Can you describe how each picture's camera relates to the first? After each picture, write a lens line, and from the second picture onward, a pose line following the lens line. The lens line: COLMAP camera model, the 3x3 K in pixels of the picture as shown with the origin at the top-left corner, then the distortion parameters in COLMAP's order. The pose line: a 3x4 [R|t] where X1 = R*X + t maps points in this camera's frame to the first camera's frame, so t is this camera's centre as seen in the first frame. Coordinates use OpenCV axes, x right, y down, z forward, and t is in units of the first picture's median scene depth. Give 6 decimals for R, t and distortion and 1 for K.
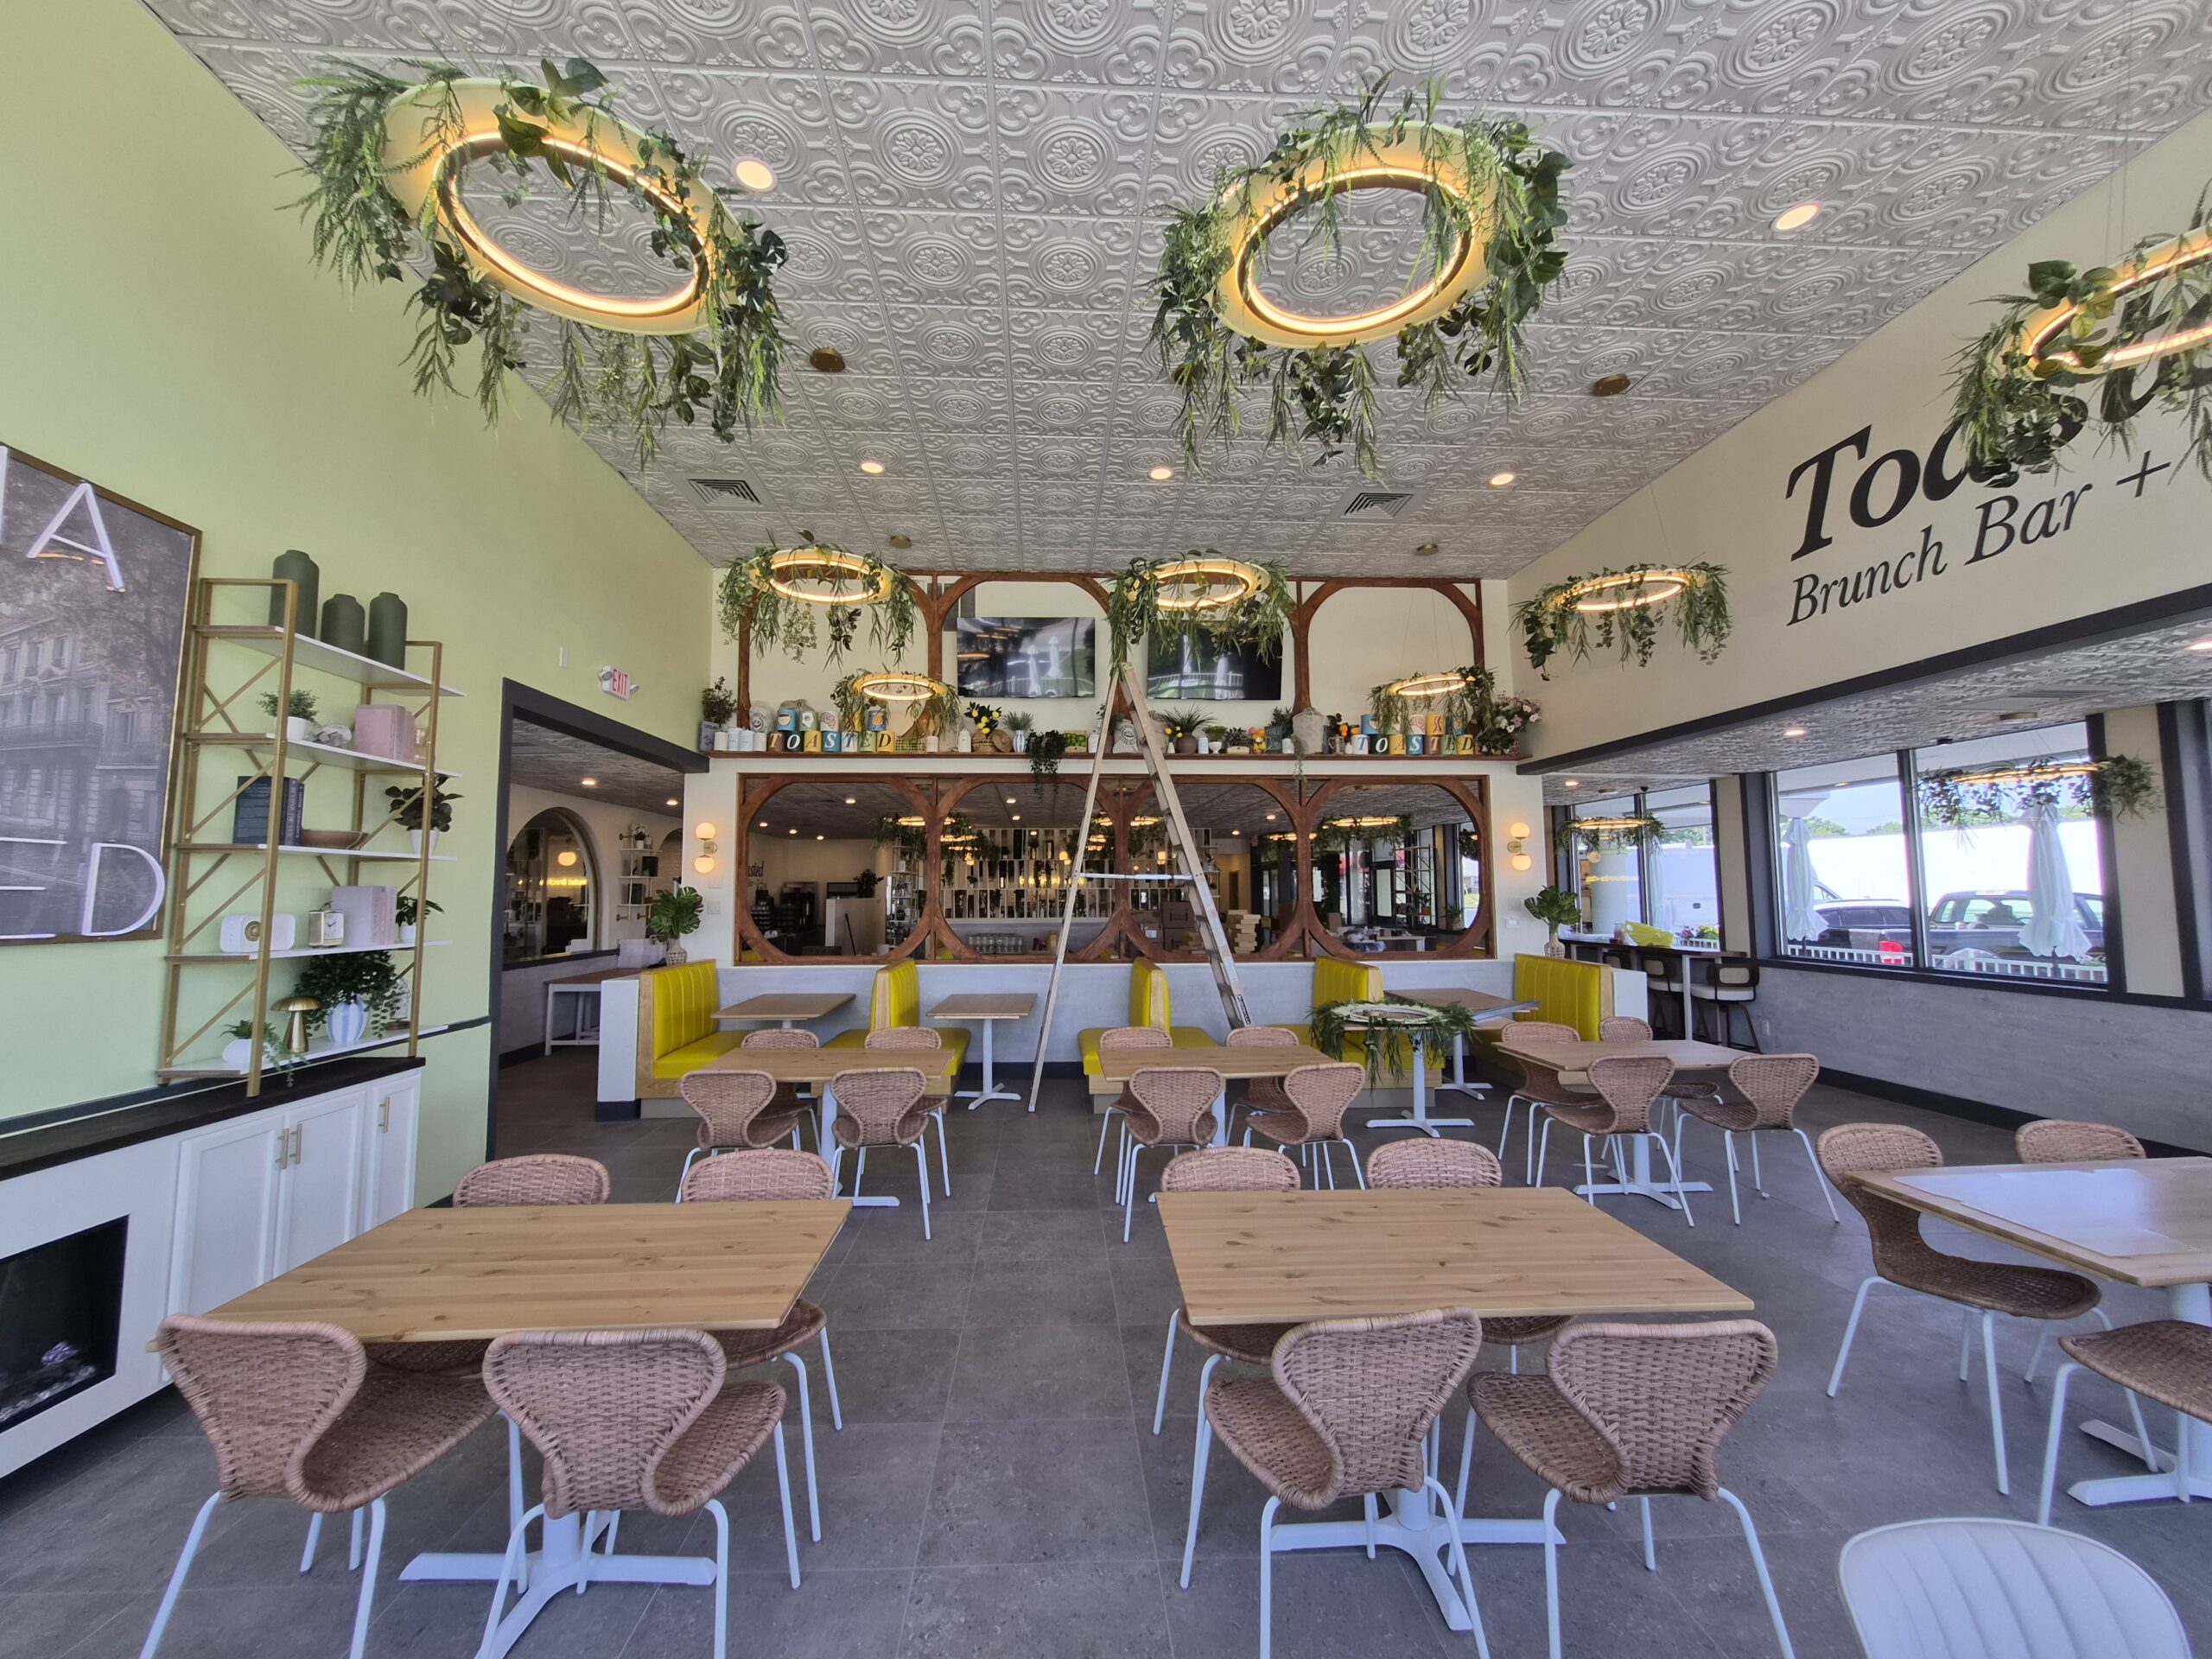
lens RADIAL K [[866.0, 0, 1104.5], [0, 866.0, 817.4], [0, 0, 1]] dist [-0.000202, 0.000224]
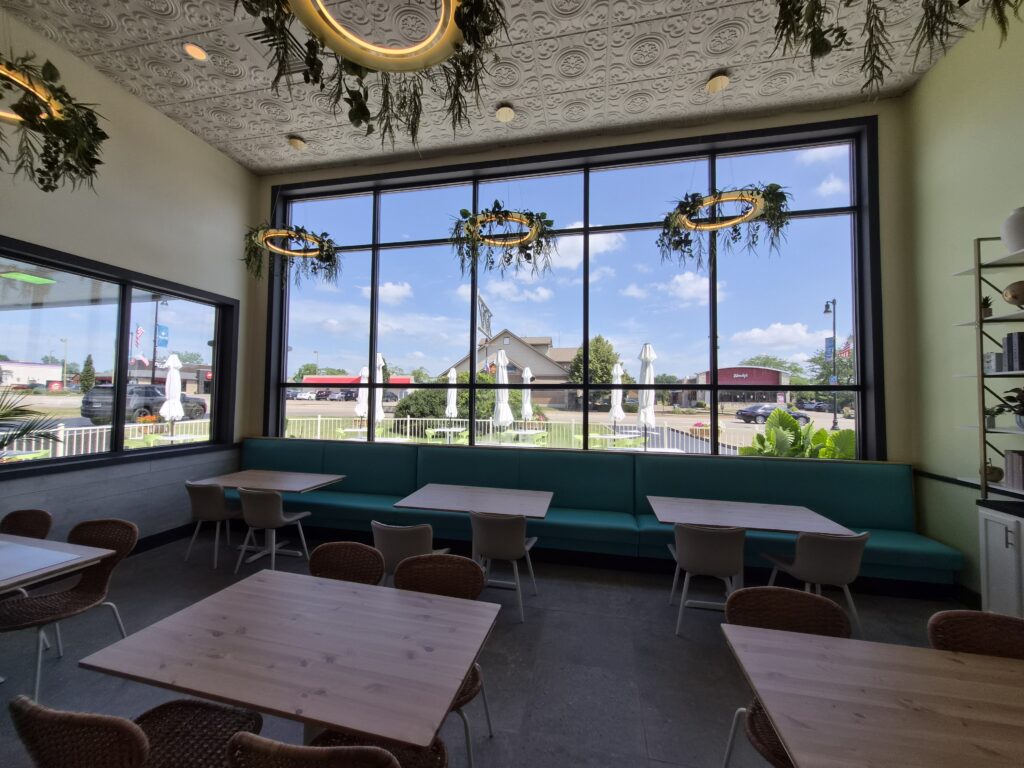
lens RADIAL K [[400.9, 0, 510.8], [0, 400.9, 378.9], [0, 0, 1]] dist [-0.000202, 0.000224]
pose [[-0.960659, 0.001689, 0.277725, -0.150630], [-0.032745, 0.992318, -0.119300, 0.146783], [-0.275793, -0.123701, -0.953224, 1.648274]]
